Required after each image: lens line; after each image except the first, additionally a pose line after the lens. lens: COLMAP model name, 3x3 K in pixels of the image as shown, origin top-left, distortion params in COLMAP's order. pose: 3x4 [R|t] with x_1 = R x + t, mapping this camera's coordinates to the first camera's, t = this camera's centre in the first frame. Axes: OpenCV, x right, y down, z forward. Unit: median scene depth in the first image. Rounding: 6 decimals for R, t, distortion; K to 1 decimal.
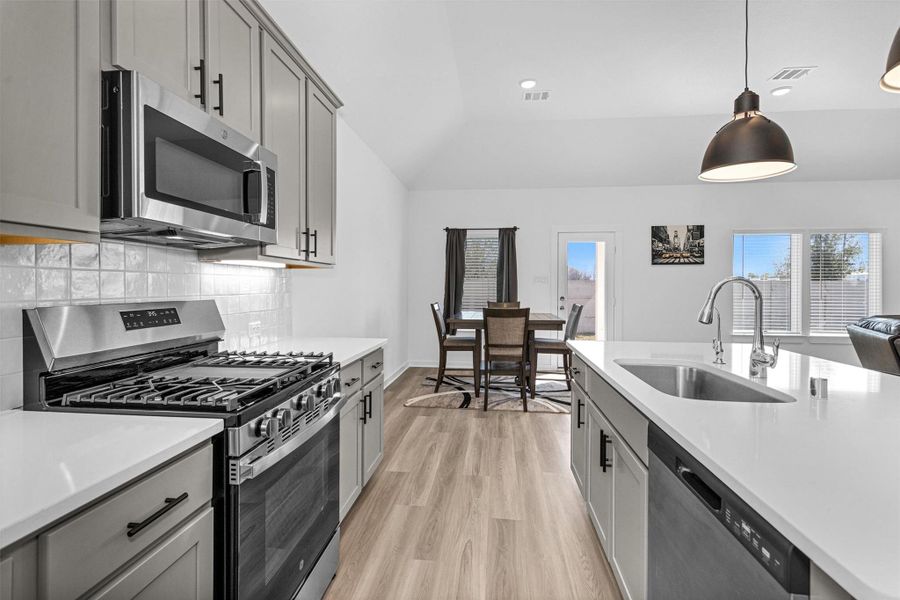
lens RADIAL K [[442.9, 0, 449.2], [0, 442.9, 294.3], [0, 0, 1]] dist [0.002256, 0.000381]
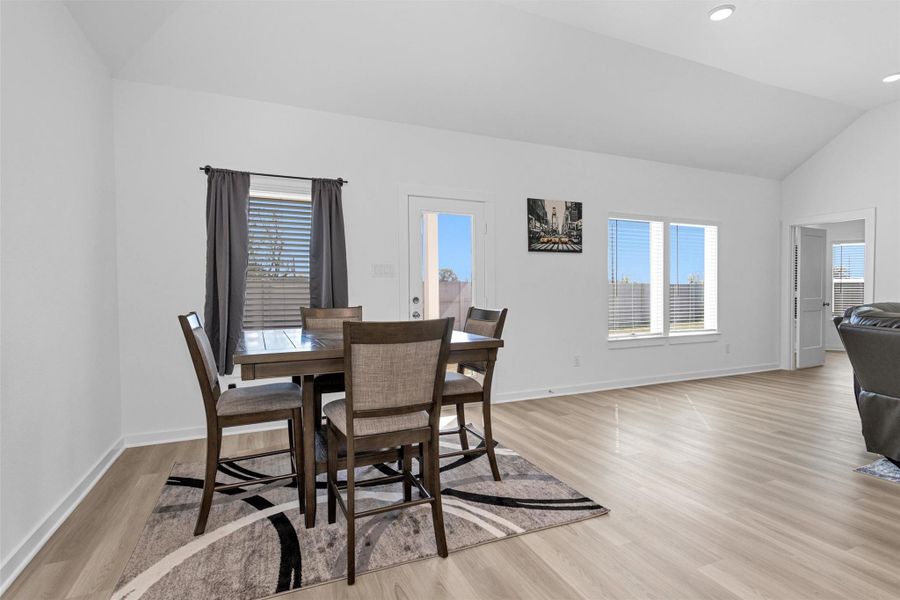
lens RADIAL K [[442.9, 0, 446.5], [0, 442.9, 308.1], [0, 0, 1]] dist [0.002256, 0.000381]
pose [[0.869764, -0.026039, 0.492780, -0.022610], [0.017800, 0.999612, 0.021403, 0.008858], [-0.493147, -0.009844, 0.869891, 0.433829]]
